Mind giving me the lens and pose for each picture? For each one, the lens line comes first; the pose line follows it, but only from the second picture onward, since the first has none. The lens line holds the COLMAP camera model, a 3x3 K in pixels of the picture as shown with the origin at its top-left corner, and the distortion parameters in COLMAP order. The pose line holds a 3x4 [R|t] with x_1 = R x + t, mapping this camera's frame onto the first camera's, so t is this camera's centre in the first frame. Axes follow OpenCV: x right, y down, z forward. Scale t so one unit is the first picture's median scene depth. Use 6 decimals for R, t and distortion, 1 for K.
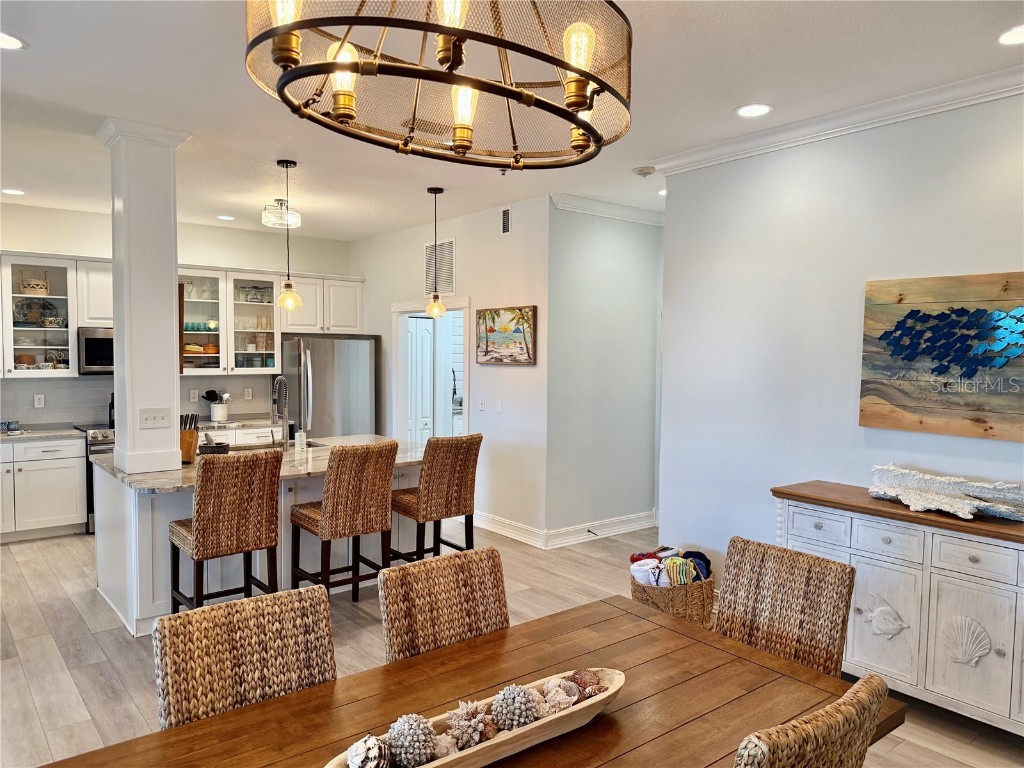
lens RADIAL K [[725.7, 0, 512.0], [0, 725.7, 384.0], [0, 0, 1]] dist [0.055671, -0.073105]
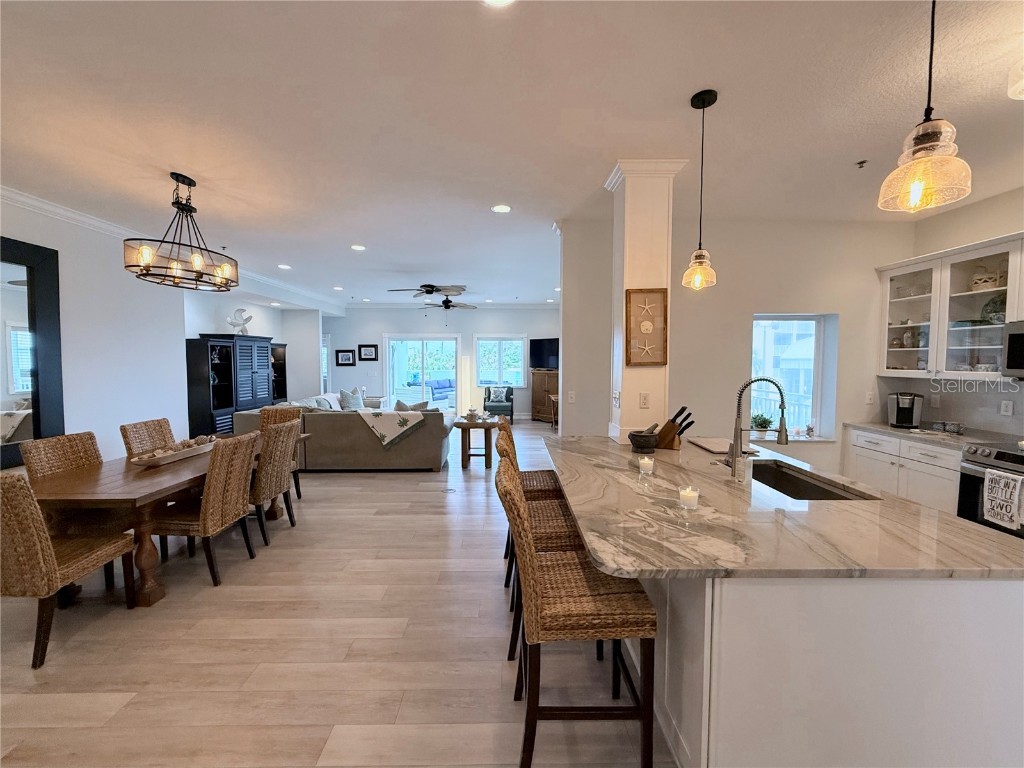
lens RADIAL K [[417.2, 0, 511.3], [0, 417.2, 380.3], [0, 0, 1]] dist [0.000757, -0.000275]
pose [[-0.618150, 0.031644, -0.785423, 0.126901], [-0.041143, 0.996517, 0.072529, -0.022348], [0.784983, 0.077148, -0.614695, 0.849019]]
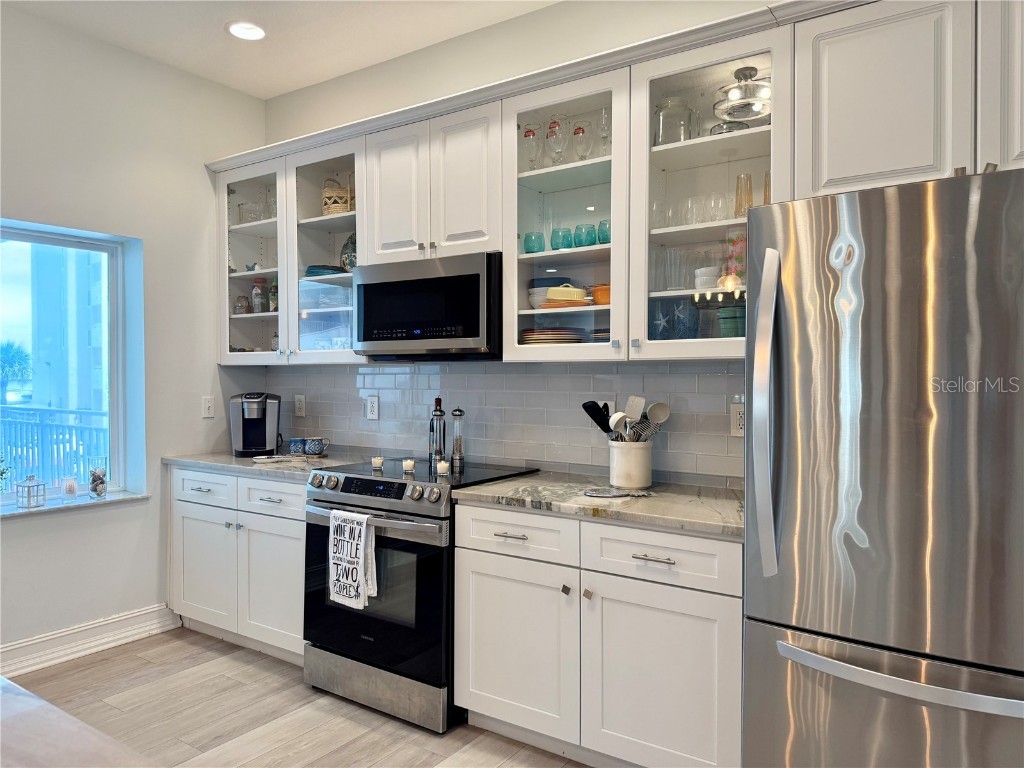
lens RADIAL K [[716.1, 0, 512.0], [0, 716.1, 384.0], [0, 0, 1]] dist [0.078381, -0.131474]
pose [[0.294123, 0.005829, -0.955750, -0.078901], [-0.039246, 0.999212, -0.005984, 0.004097], [0.954961, 0.039269, 0.294120, 0.952731]]
